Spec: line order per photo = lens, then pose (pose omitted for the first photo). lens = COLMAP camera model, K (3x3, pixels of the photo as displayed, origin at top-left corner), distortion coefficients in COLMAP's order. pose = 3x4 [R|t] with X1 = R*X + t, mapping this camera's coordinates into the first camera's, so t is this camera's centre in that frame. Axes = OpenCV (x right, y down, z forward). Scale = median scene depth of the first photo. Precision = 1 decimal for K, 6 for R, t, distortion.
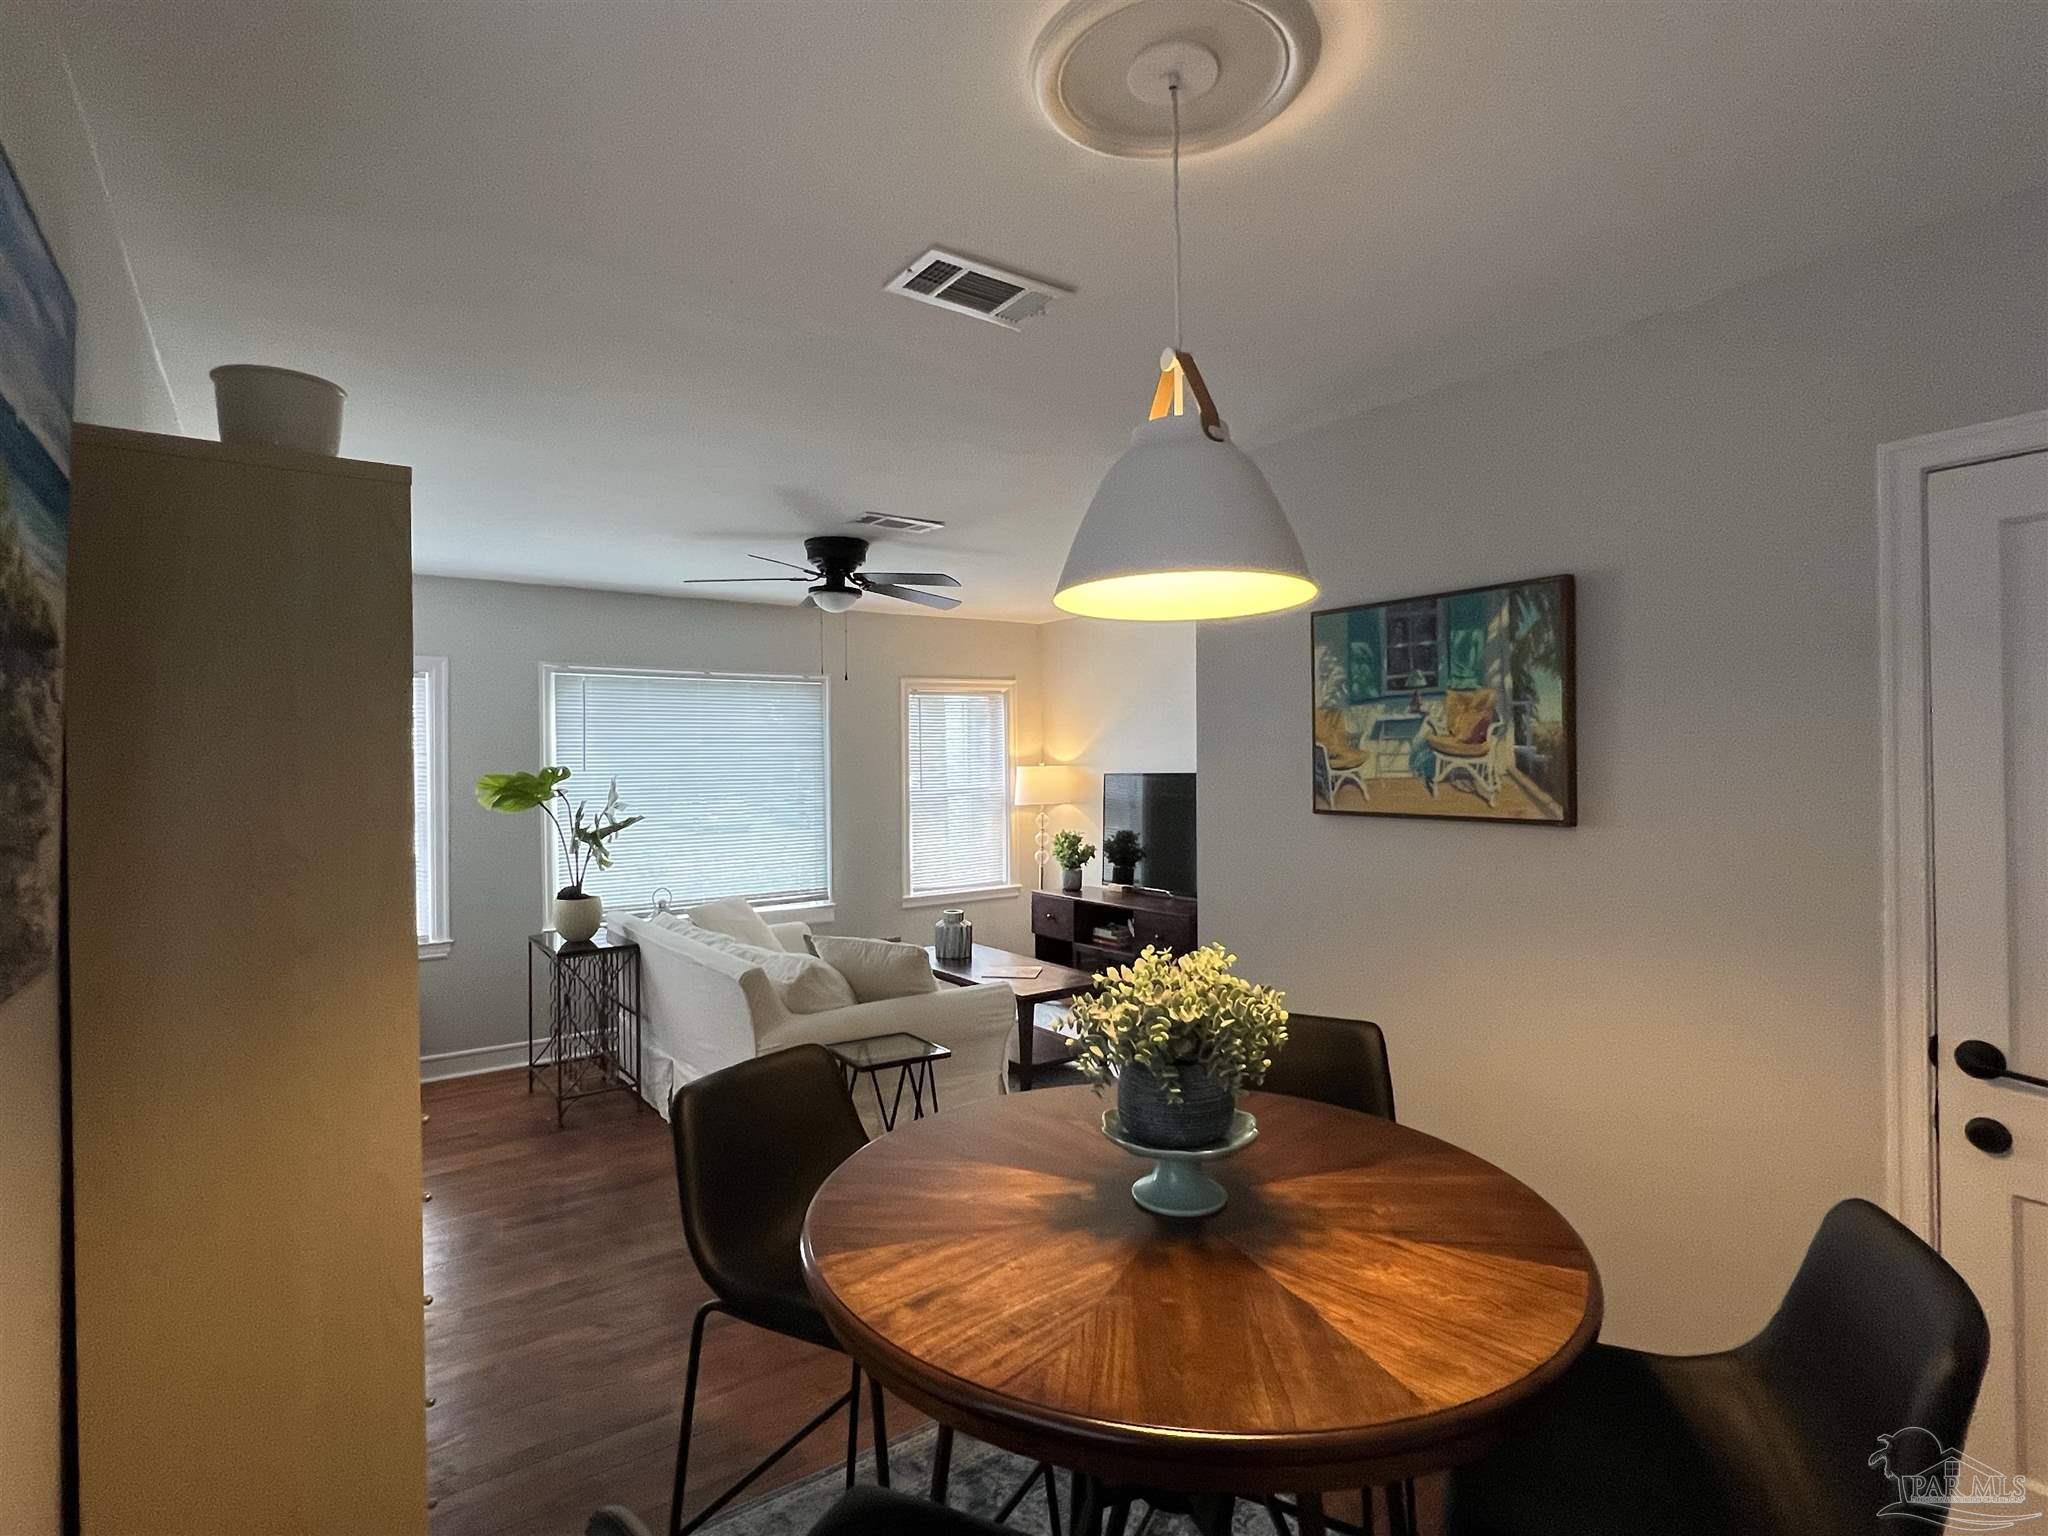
lens RADIAL K [[1022.5, 0, 1015.0], [0, 1022.5, 762.6], [0, 0, 1]] dist [0.000020, 0.000349]
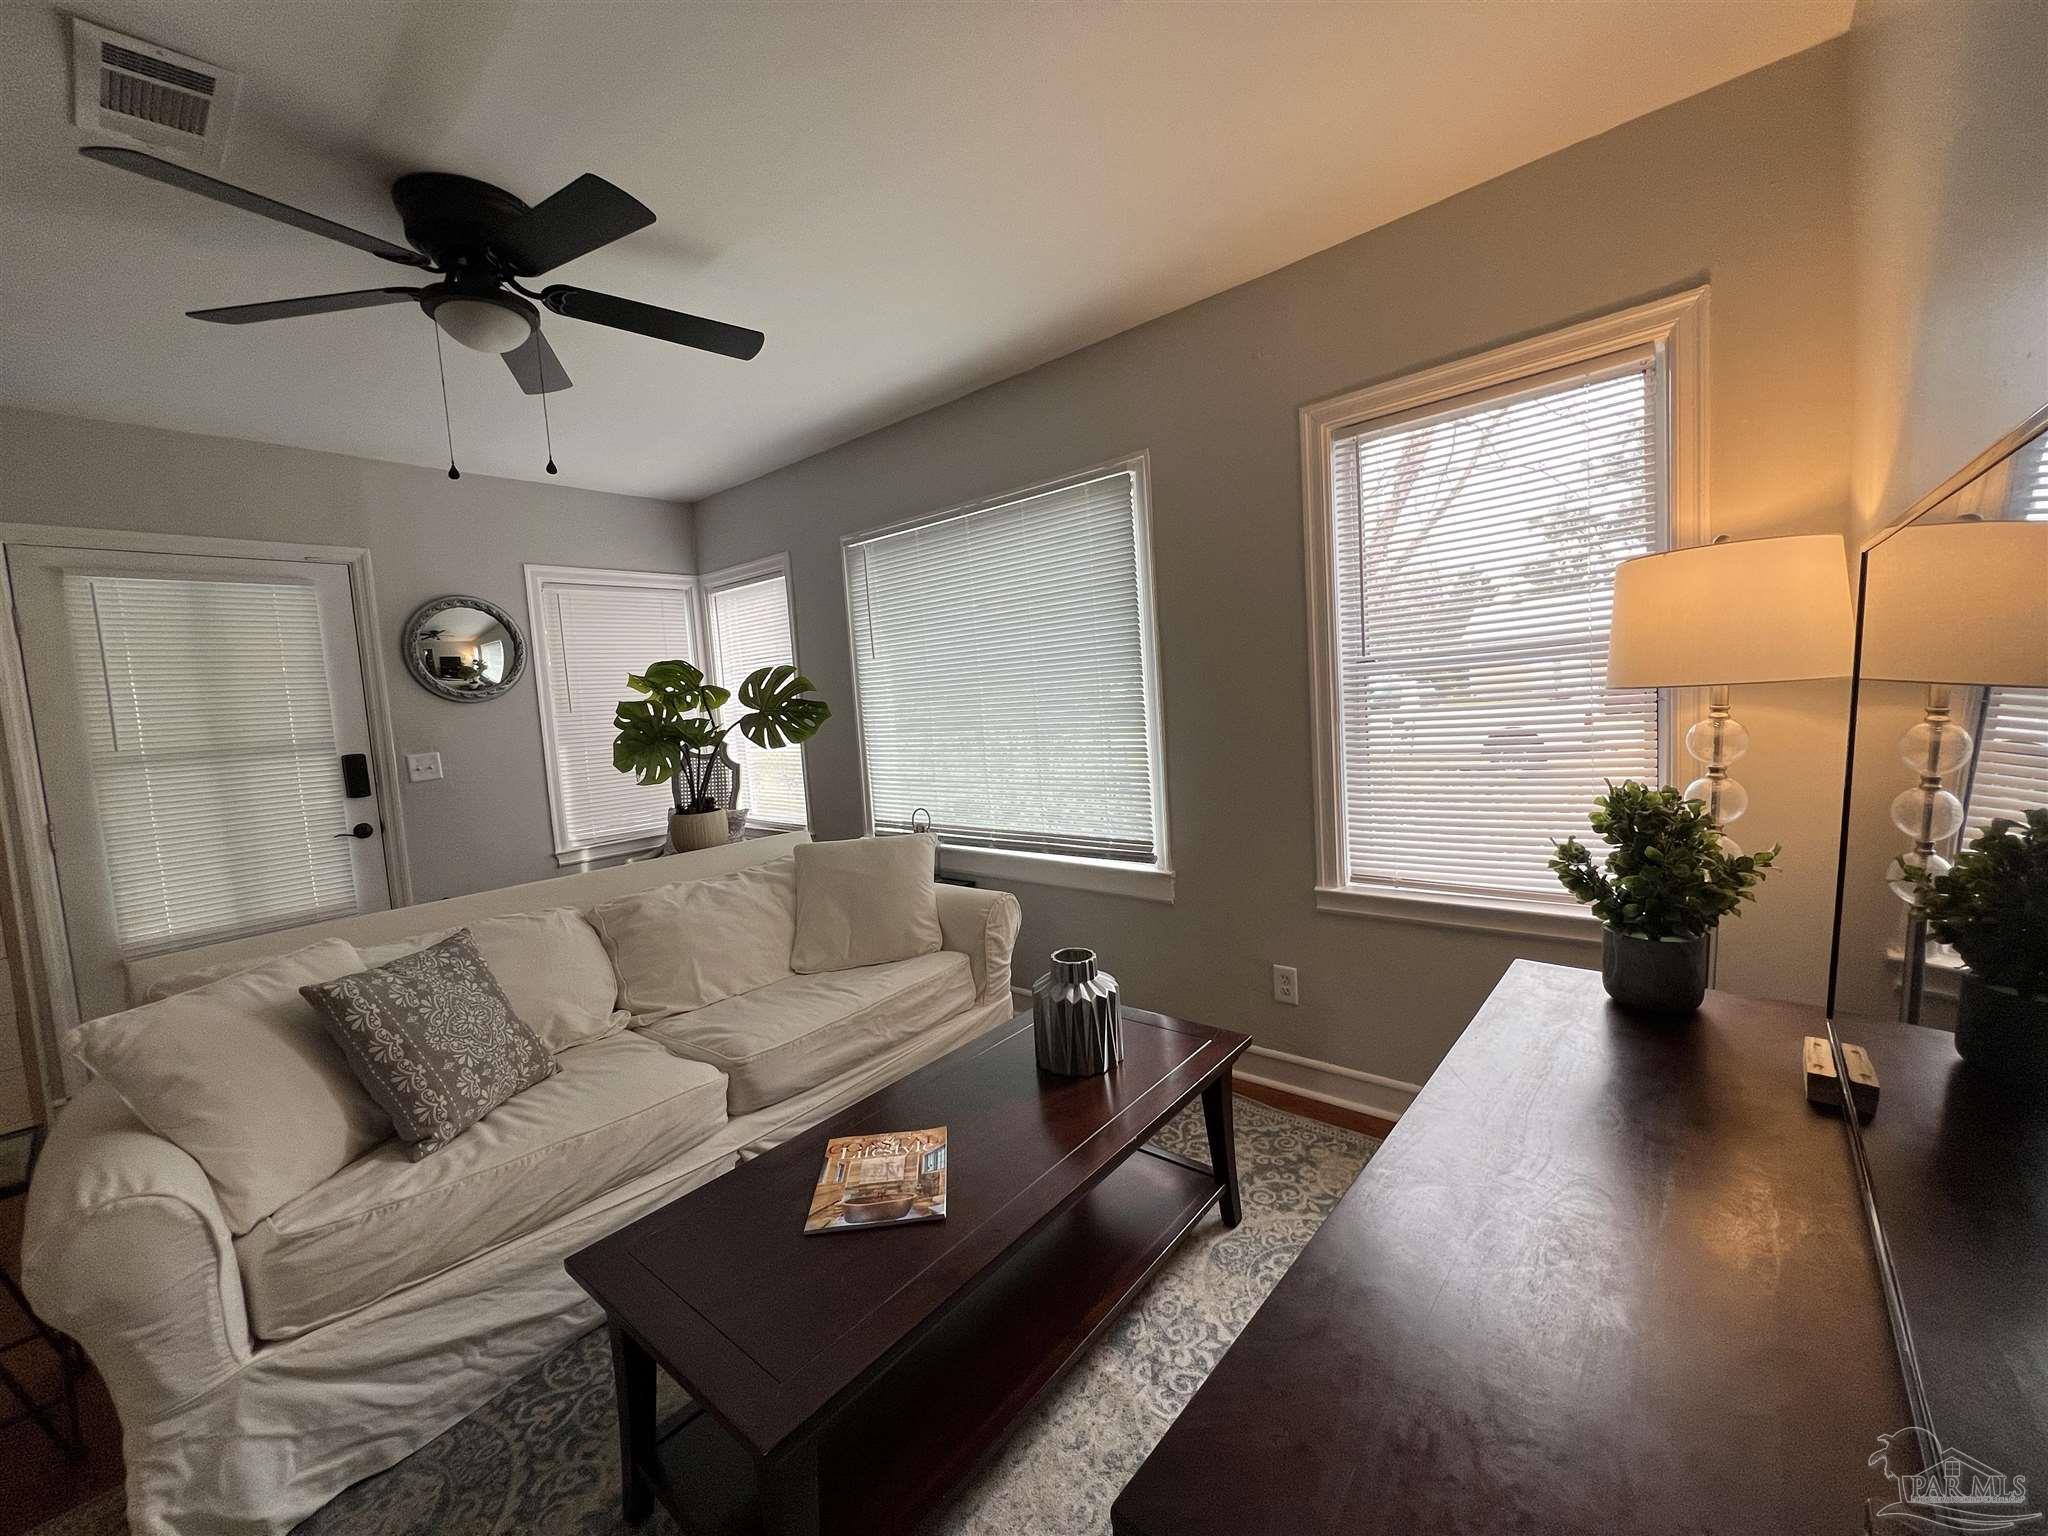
lens RADIAL K [[818.1, 0, 1018.5], [0, 818.1, 759.9], [0, 0, 1]] dist [-0.001133, 0.000098]
pose [[0.242671, 0.076208, -0.967111, 0.251679], [0.062716, 0.993592, 0.094032, 0.033571], [0.968079, -0.083472, 0.236336, 0.908132]]
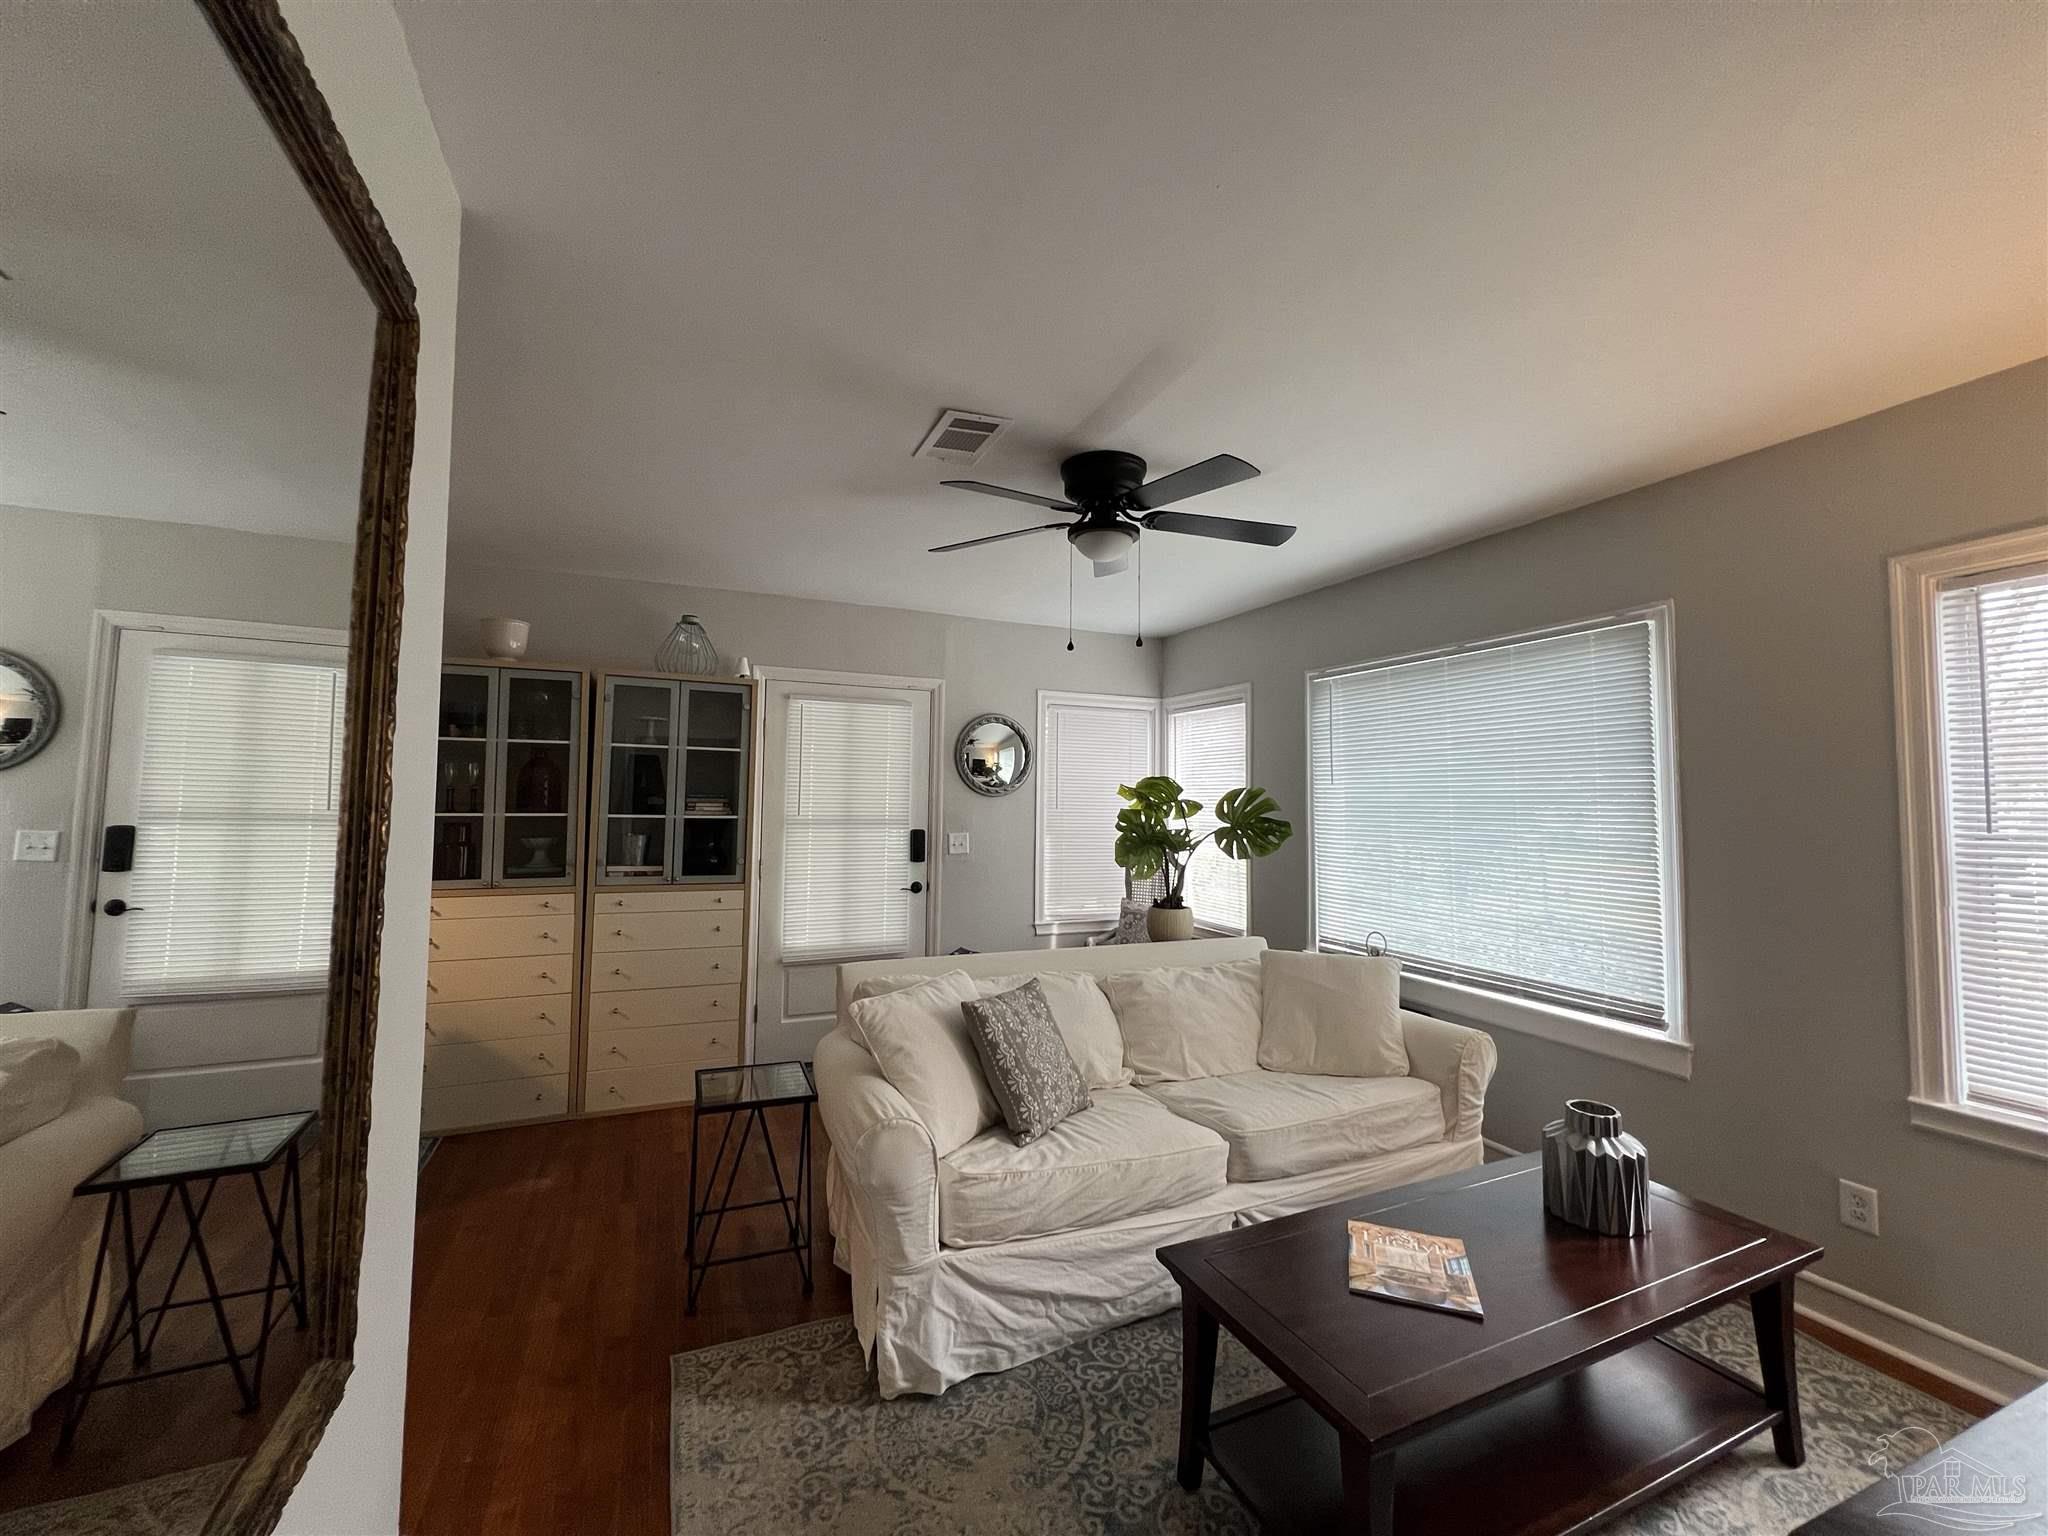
lens RADIAL K [[818.1, 0, 1018.5], [0, 818.1, 759.9], [0, 0, 1]] dist [-0.001133, 0.000098]
pose [[-0.203491, -0.040255, -0.978249, 0.325276], [-0.009093, 0.999189, -0.039225, 0.017176], [0.979035, 0.000914, -0.203692, 0.838183]]
